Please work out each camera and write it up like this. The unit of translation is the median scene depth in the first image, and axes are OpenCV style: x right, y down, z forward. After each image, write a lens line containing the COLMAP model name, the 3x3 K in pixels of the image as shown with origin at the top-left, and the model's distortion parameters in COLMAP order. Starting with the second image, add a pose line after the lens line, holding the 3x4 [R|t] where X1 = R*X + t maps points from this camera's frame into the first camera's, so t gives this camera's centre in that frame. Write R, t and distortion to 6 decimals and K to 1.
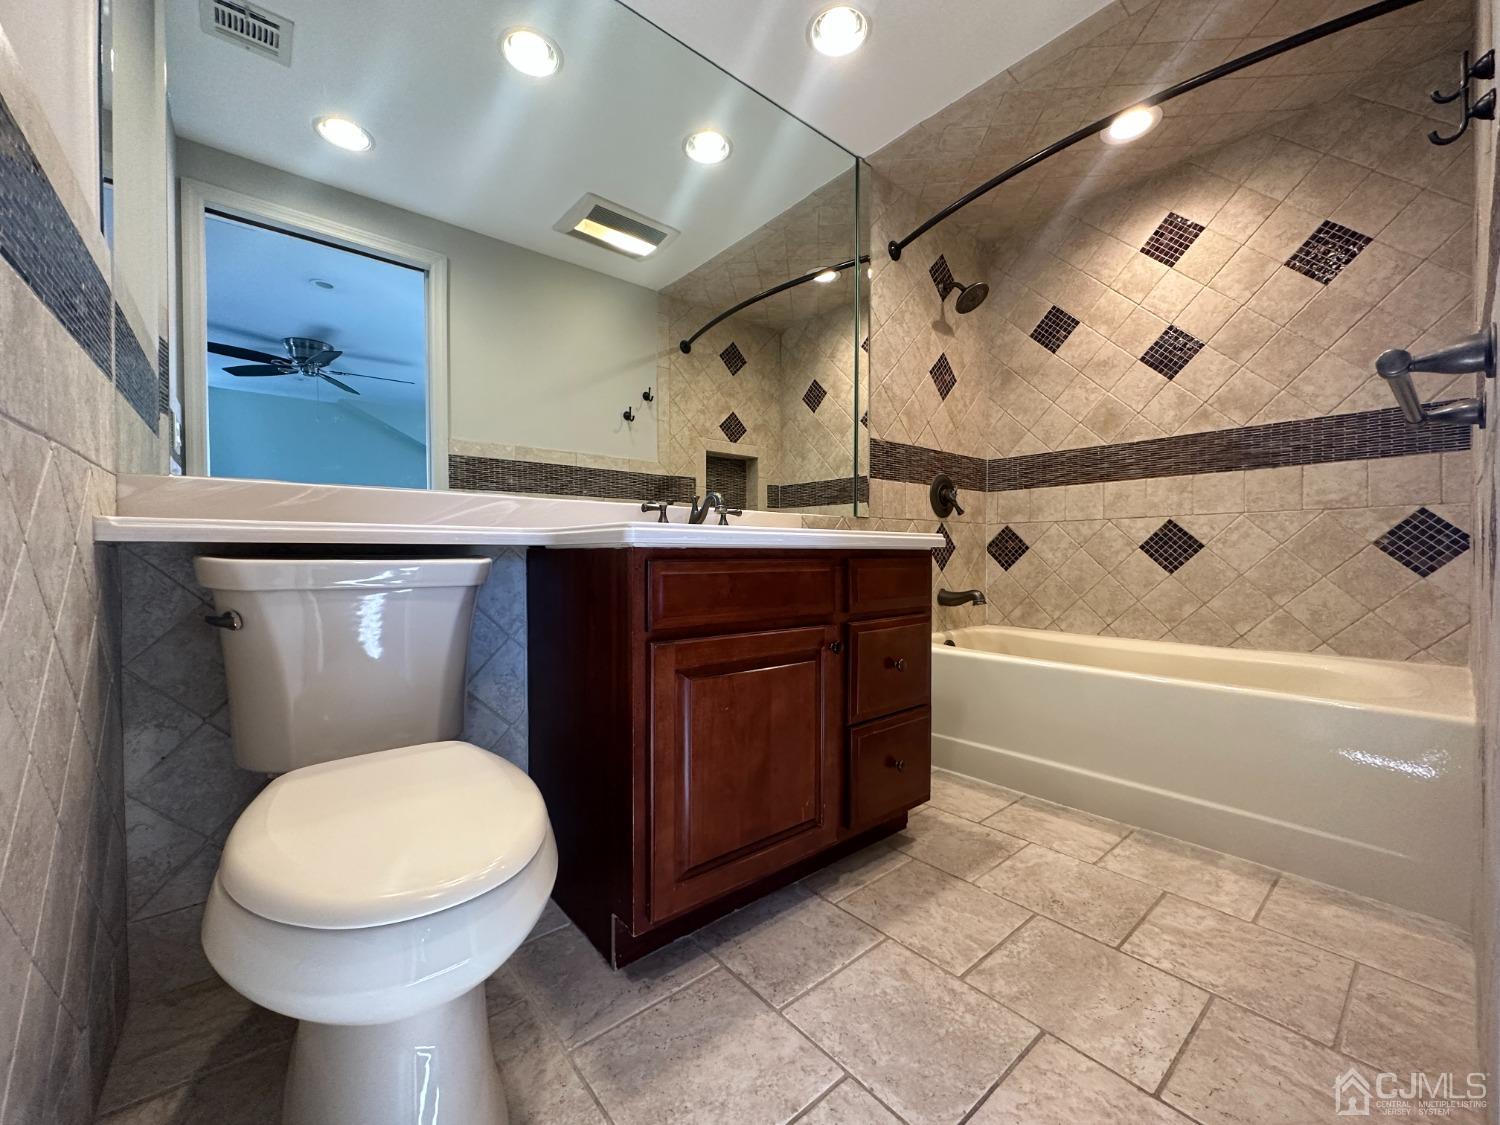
lens RADIAL K [[596.2, 0, 750.0], [0, 596.2, 562.5], [0, 0, 1]] dist [-0.007750, 0.001813]
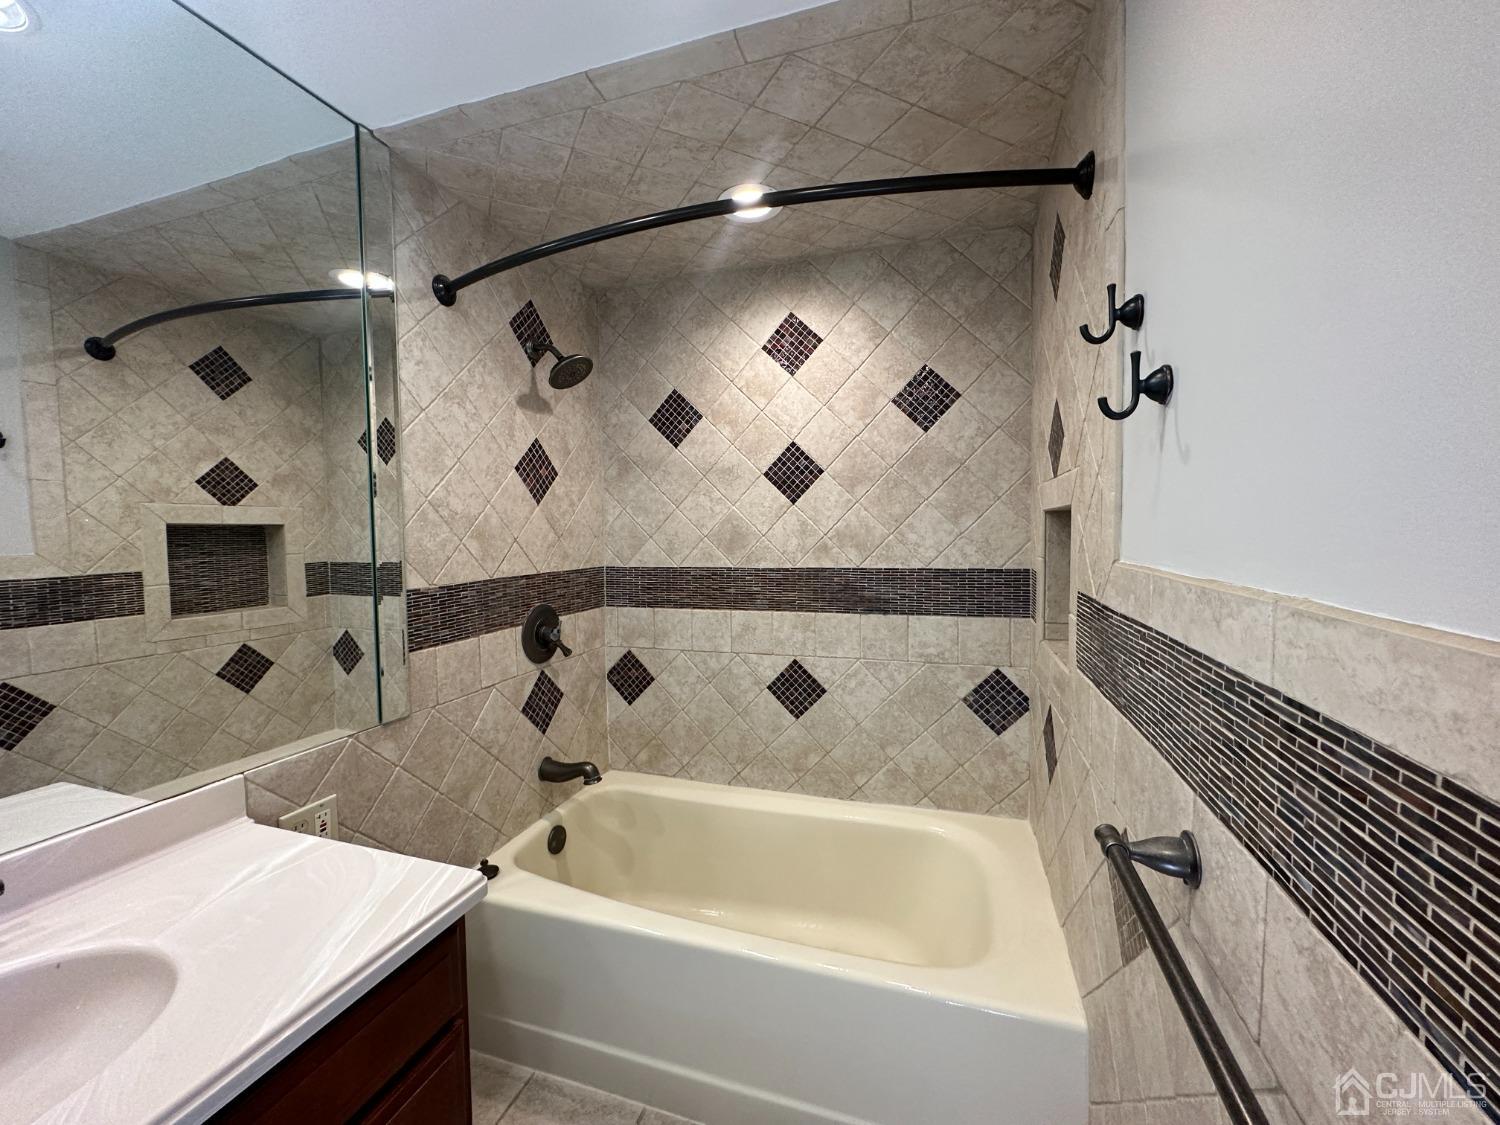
lens RADIAL K [[596.2, 0, 750.0], [0, 596.2, 562.5], [0, 0, 1]] dist [-0.007750, 0.001813]
pose [[0.850249, -0.037413, 0.525050, 0.181370], [0.018855, 0.998995, 0.040651, -0.256876], [-0.526044, -0.024664, 0.850100, 0.273573]]
